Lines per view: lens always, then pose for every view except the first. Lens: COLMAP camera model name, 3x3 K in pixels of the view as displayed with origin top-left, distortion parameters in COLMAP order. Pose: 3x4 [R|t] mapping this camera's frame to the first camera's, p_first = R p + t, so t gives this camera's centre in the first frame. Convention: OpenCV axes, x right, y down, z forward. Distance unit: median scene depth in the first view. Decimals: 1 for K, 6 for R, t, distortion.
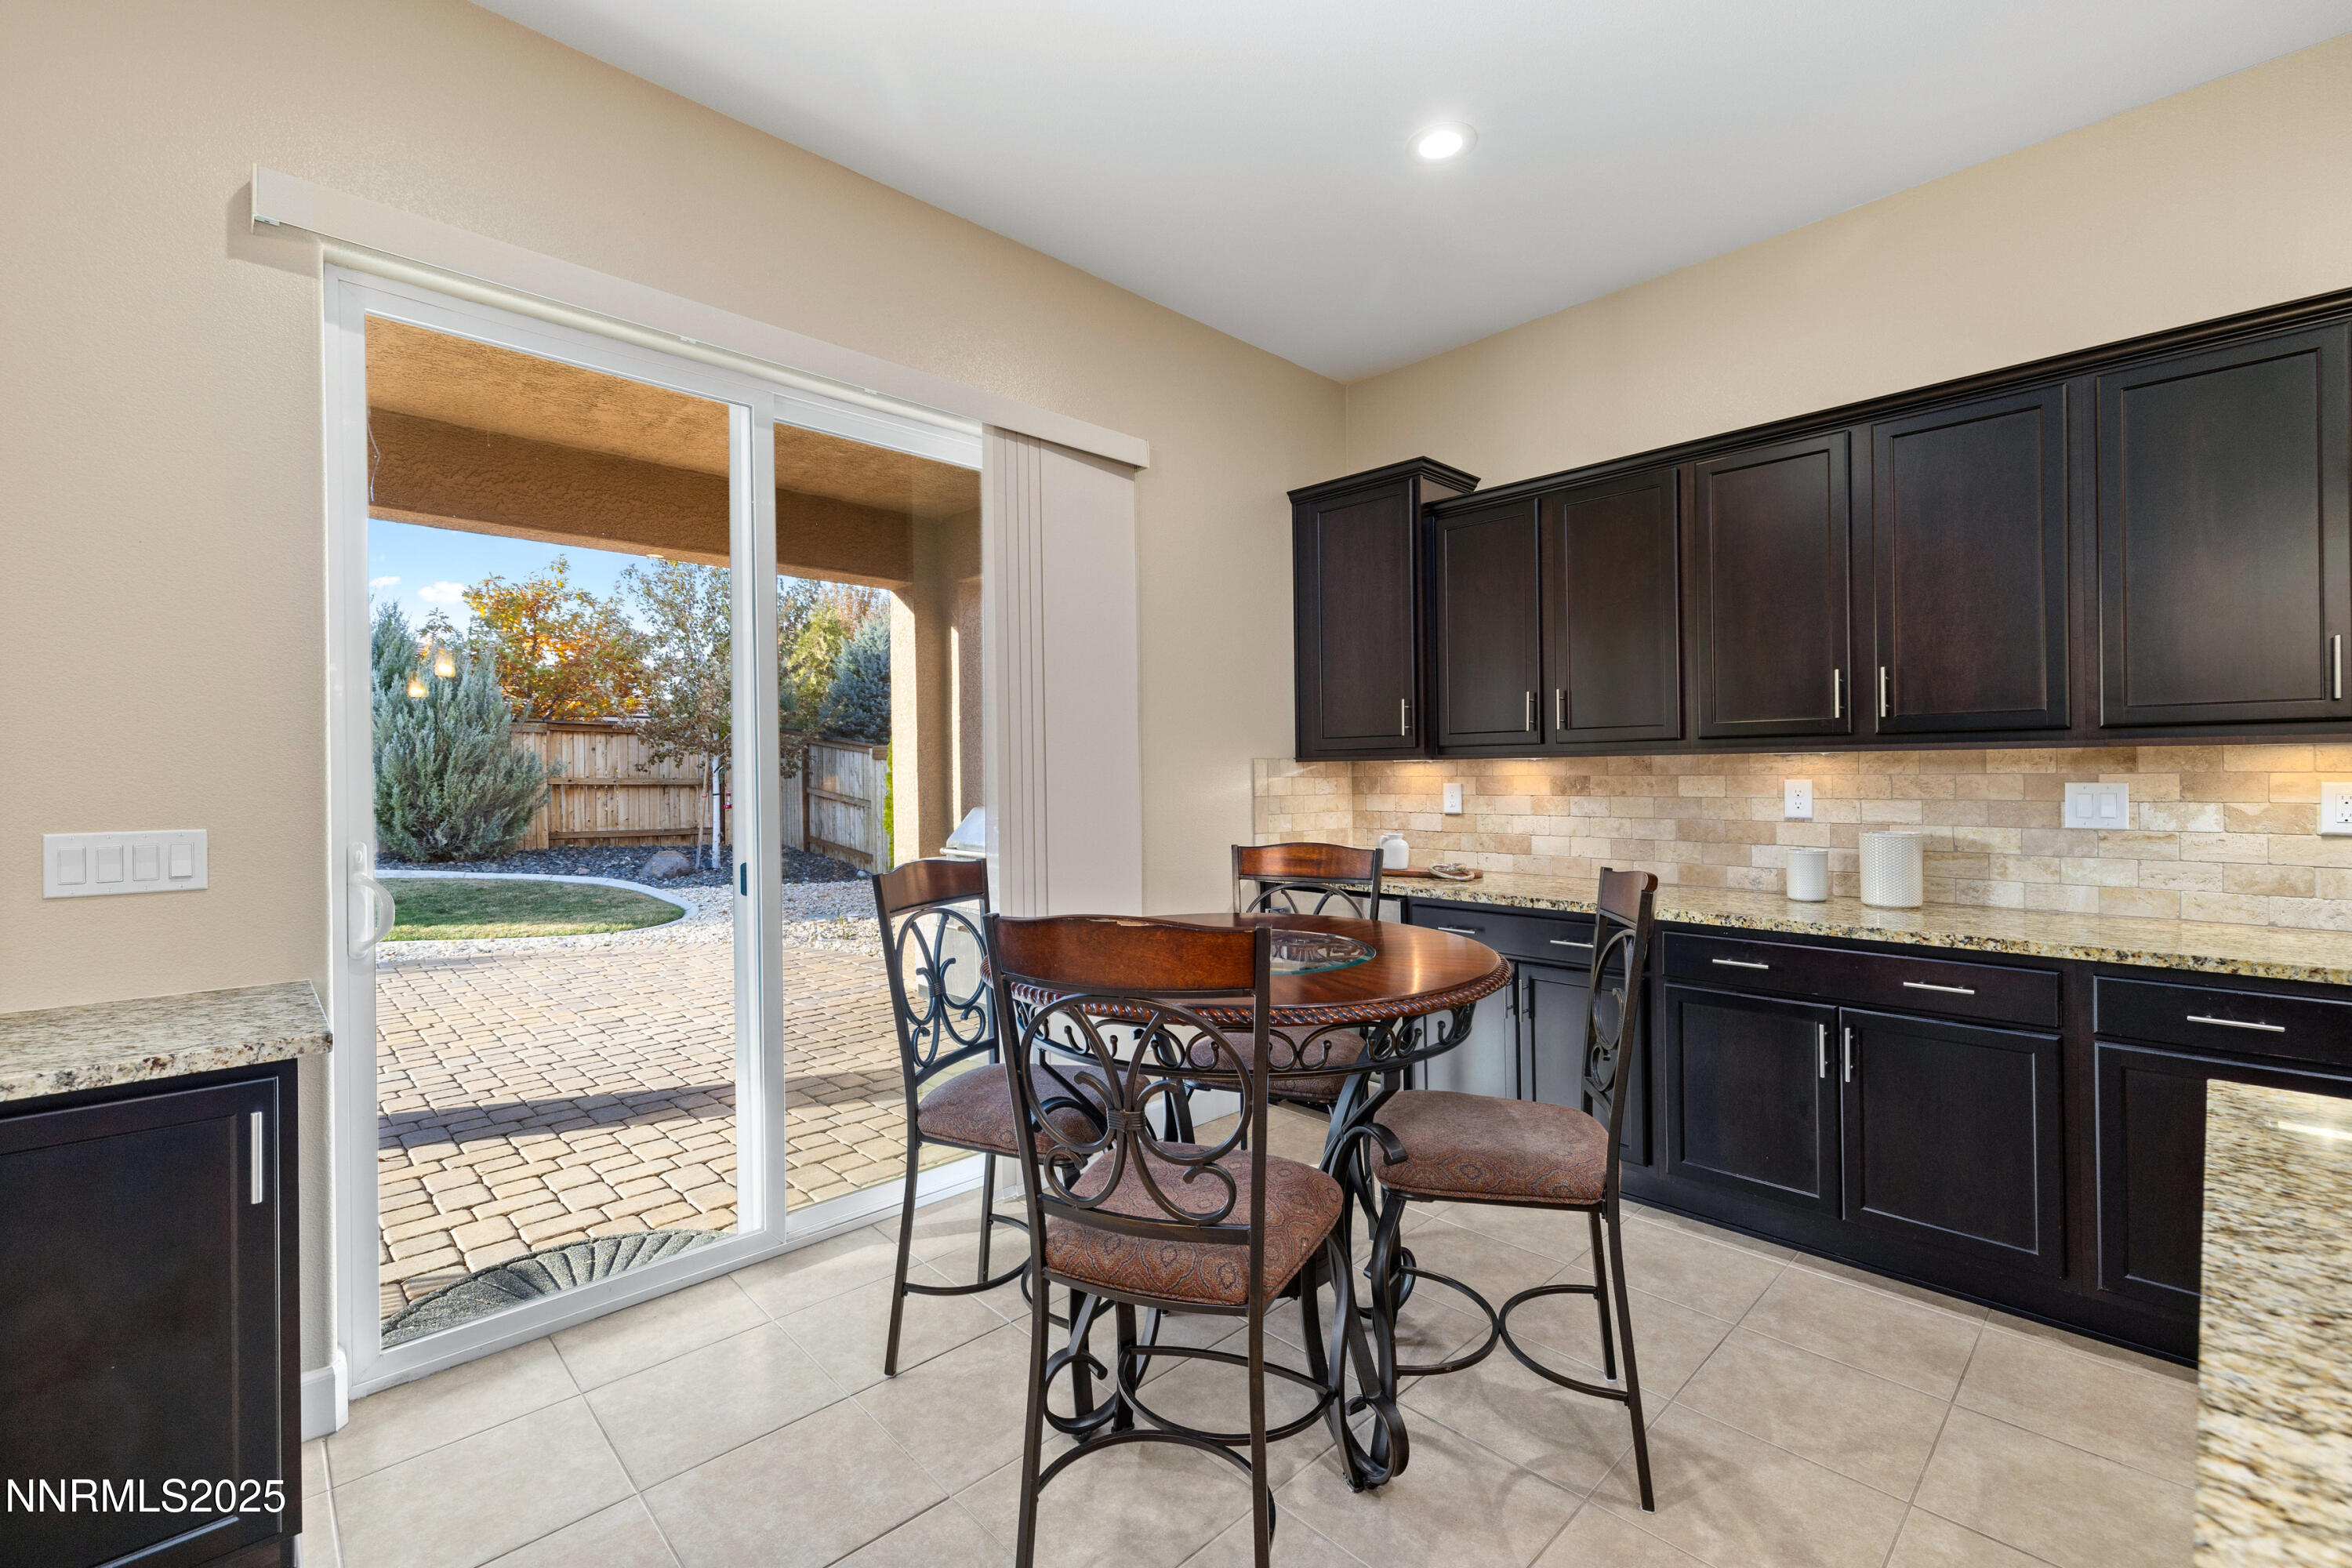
lens RADIAL K [[991.5, 0, 1179.2], [0, 991.5, 782.2], [0, 0, 1]] dist [-0.000632, -0.000128]
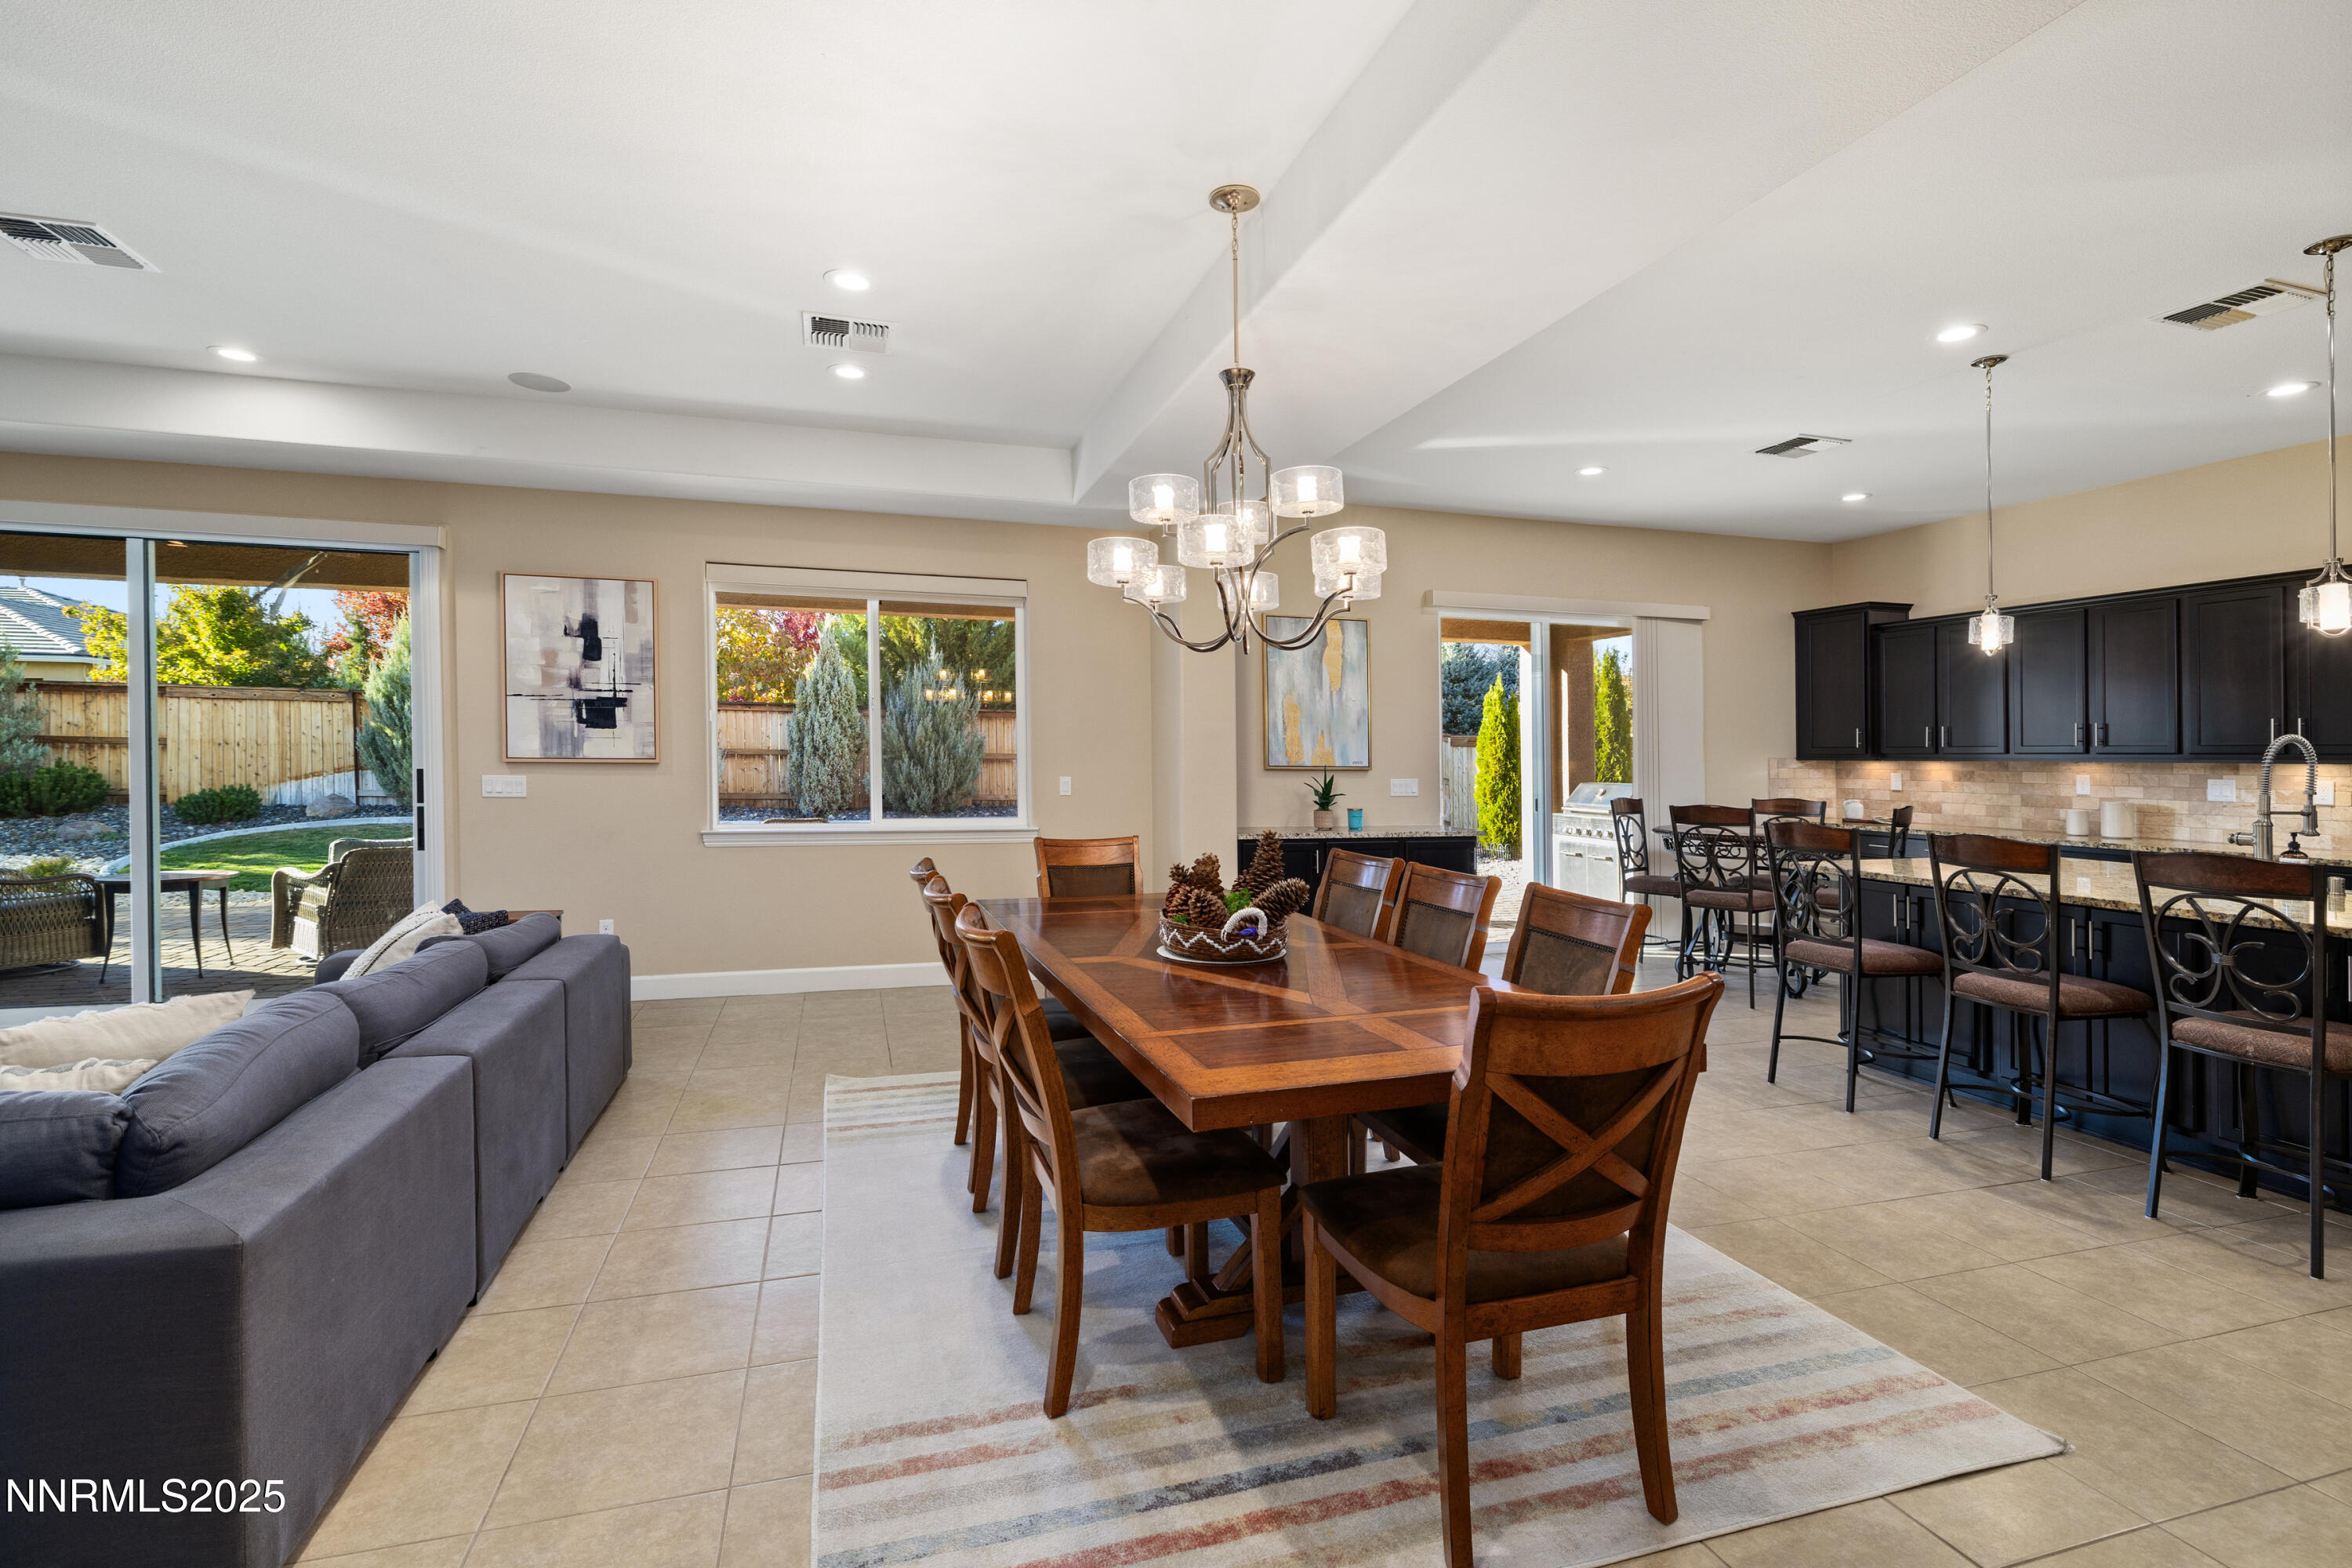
lens RADIAL K [[1078.9, 0, 1169.0], [0, 1078.9, 772.0], [0, 0, 1]] dist [-0.000350, 0.000045]
pose [[0.895723, 0.019724, -0.444174, -0.038663], [-0.015122, 0.999789, 0.013903, -0.010121], [0.444354, -0.005737, 0.895833, -1.530393]]
